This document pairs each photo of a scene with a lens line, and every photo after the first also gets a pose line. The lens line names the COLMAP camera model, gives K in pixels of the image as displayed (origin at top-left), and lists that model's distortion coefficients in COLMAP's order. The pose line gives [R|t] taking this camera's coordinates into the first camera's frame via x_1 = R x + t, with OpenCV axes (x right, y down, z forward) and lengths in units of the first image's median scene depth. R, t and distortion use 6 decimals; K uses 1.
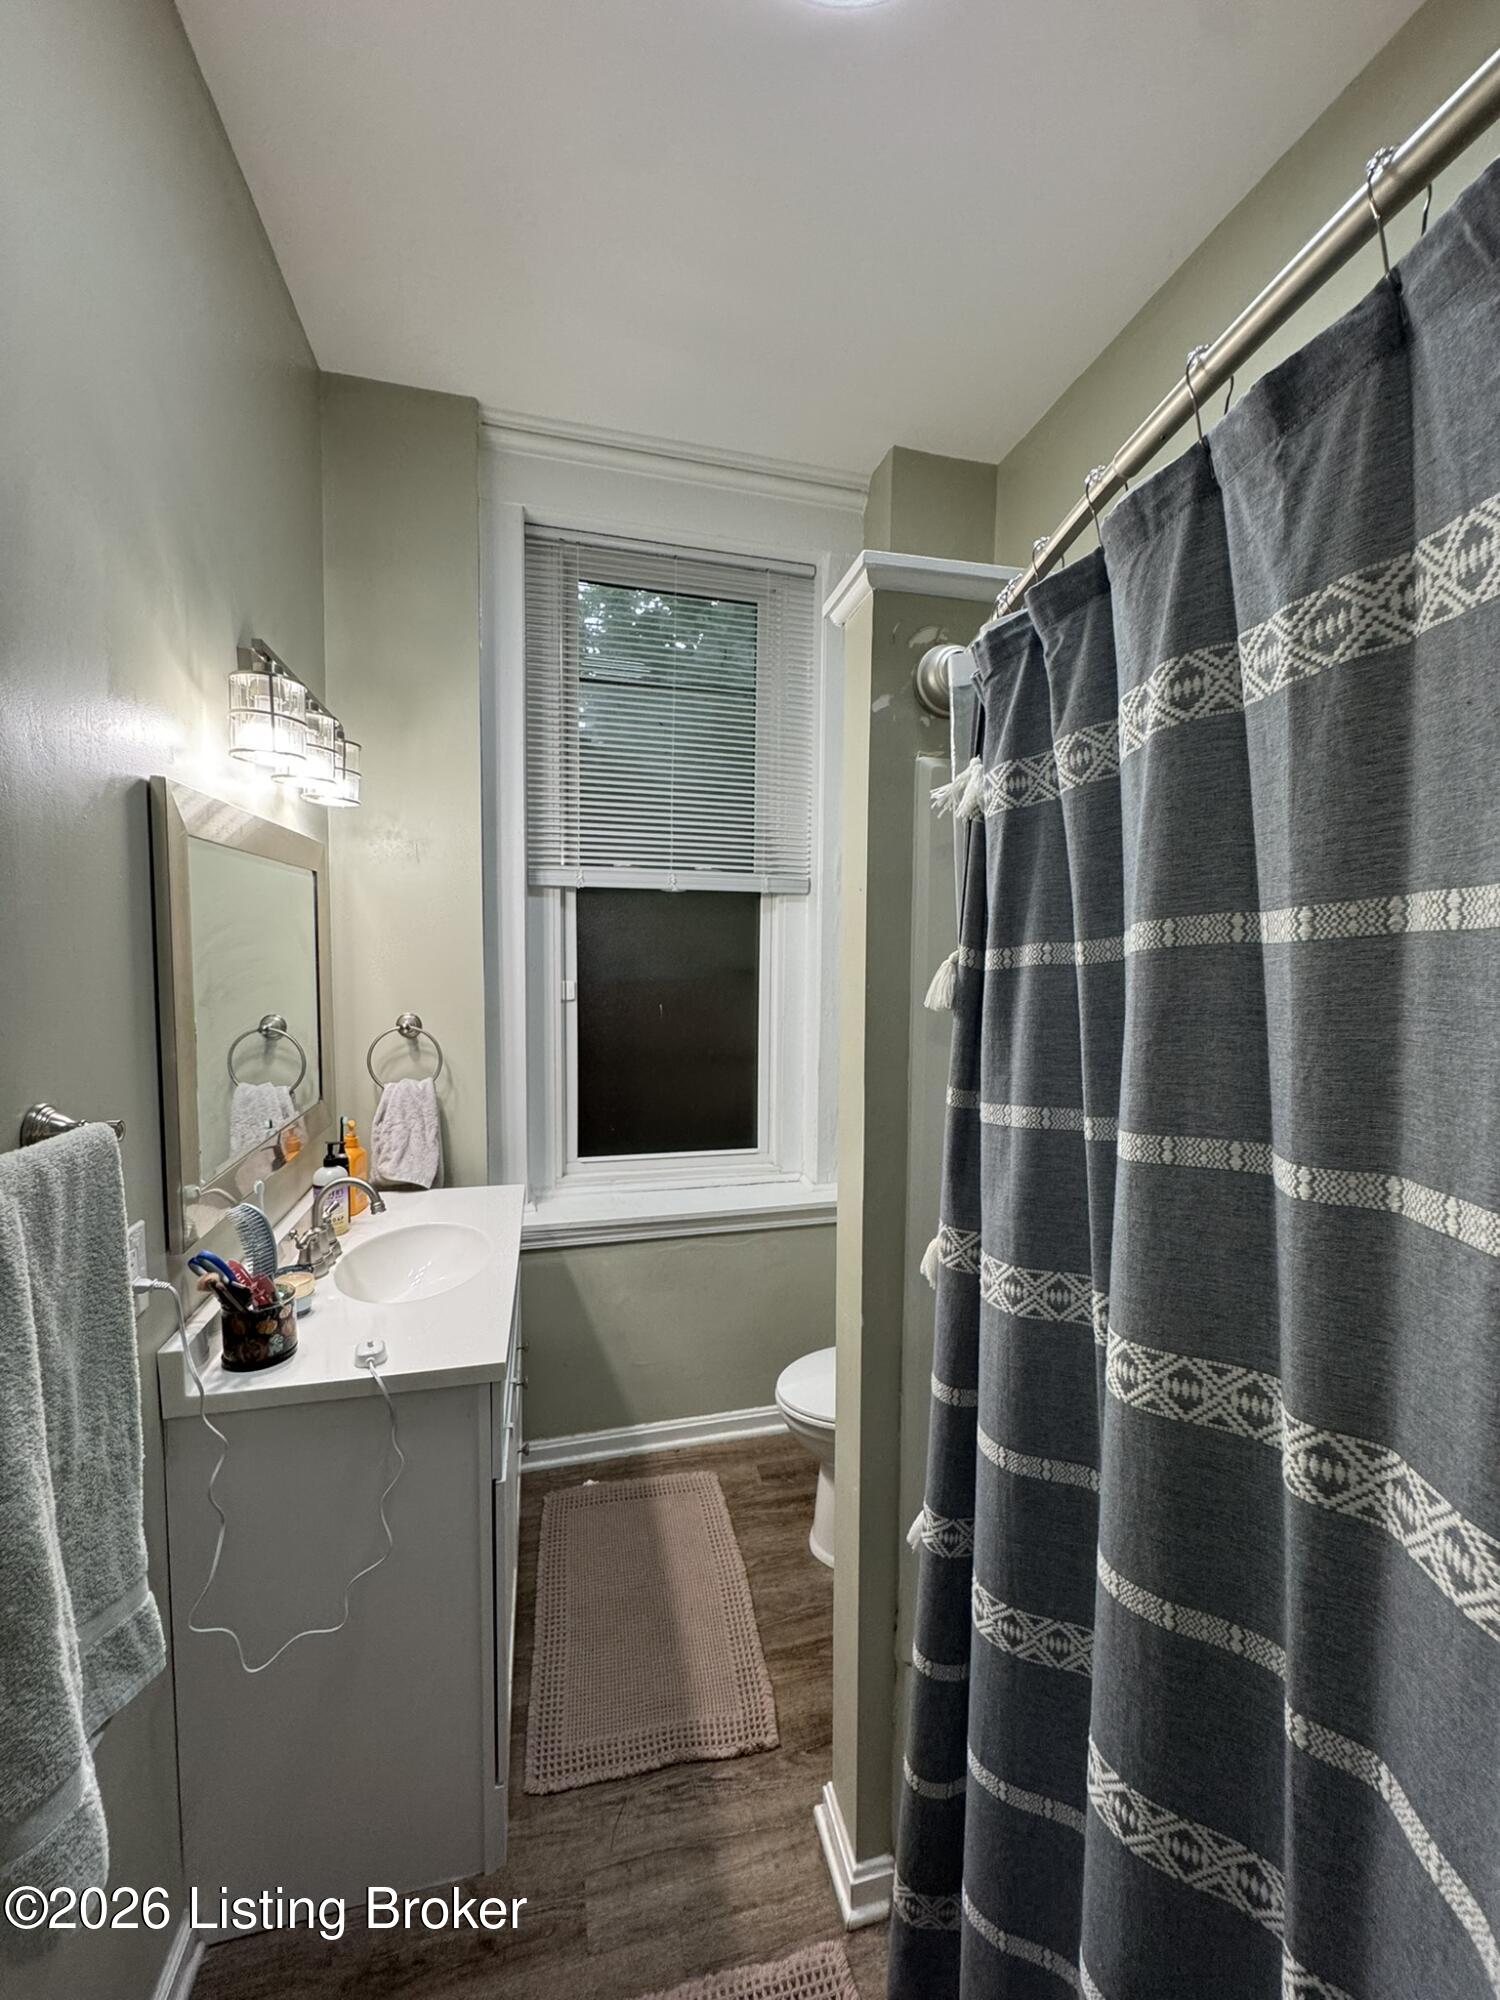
lens RADIAL K [[801.0, 0, 750.0], [0, 801.0, 1000.0], [0, 0, 1]] dist [-0.001321, 0.000598]
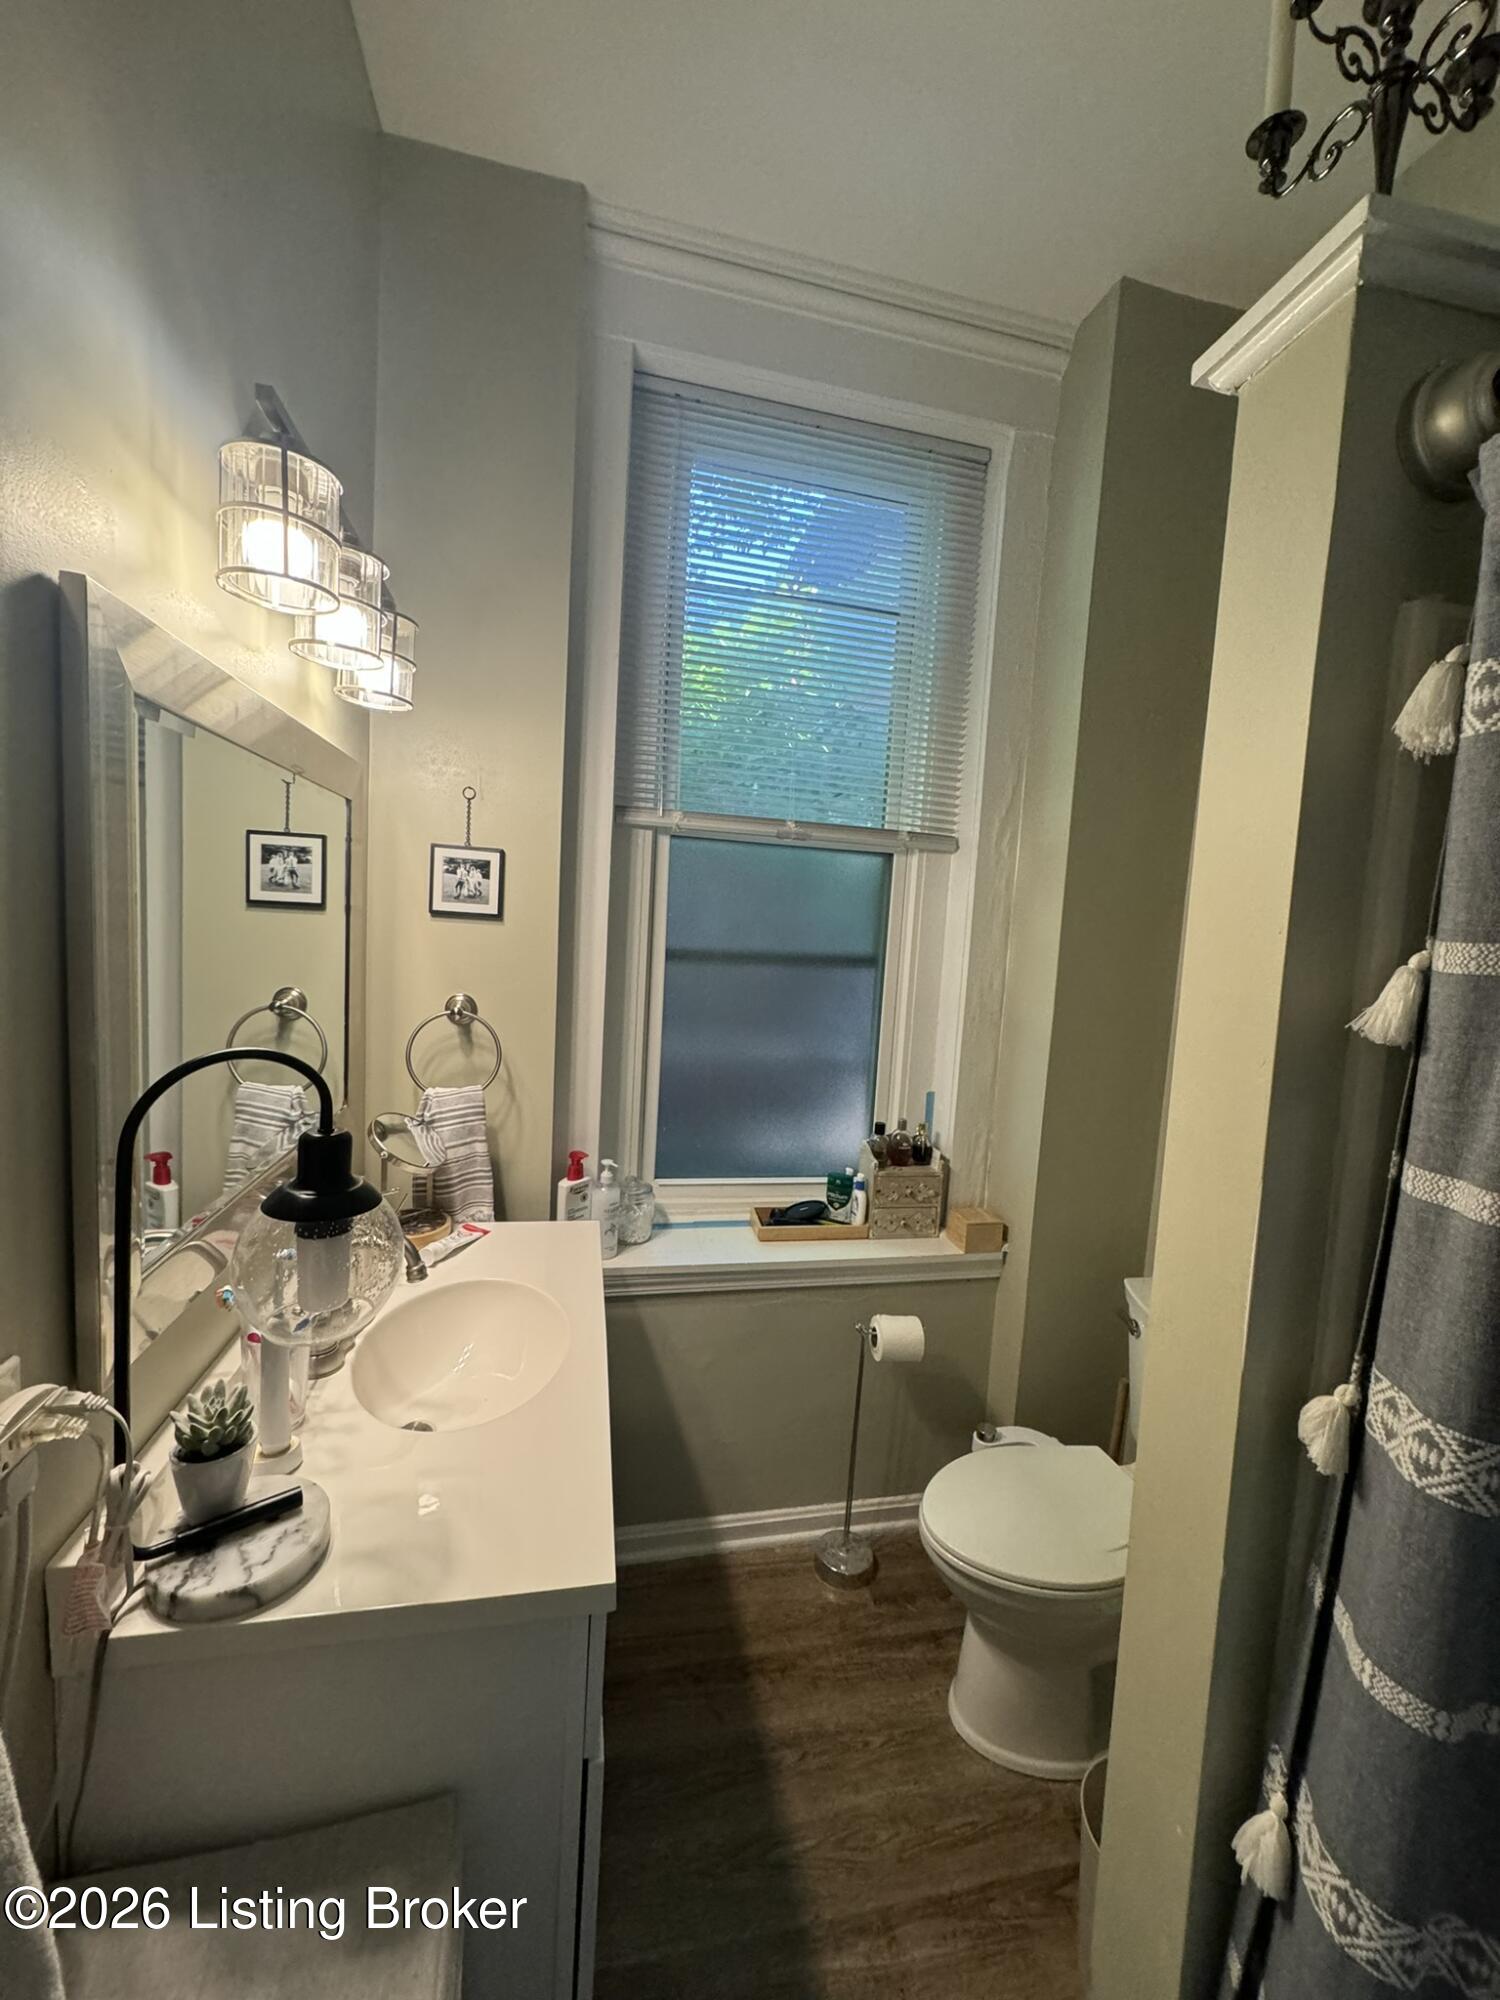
lens RADIAL K [[801.0, 0, 750.0], [0, 801.0, 1000.0], [0, 0, 1]] dist [-0.001321, 0.000598]
pose [[0.998075, 0.050244, -0.036357, -0.120388], [-0.049515, 0.998559, 0.020686, -0.007895], [0.037344, -0.018846, 0.999125, 0.237242]]
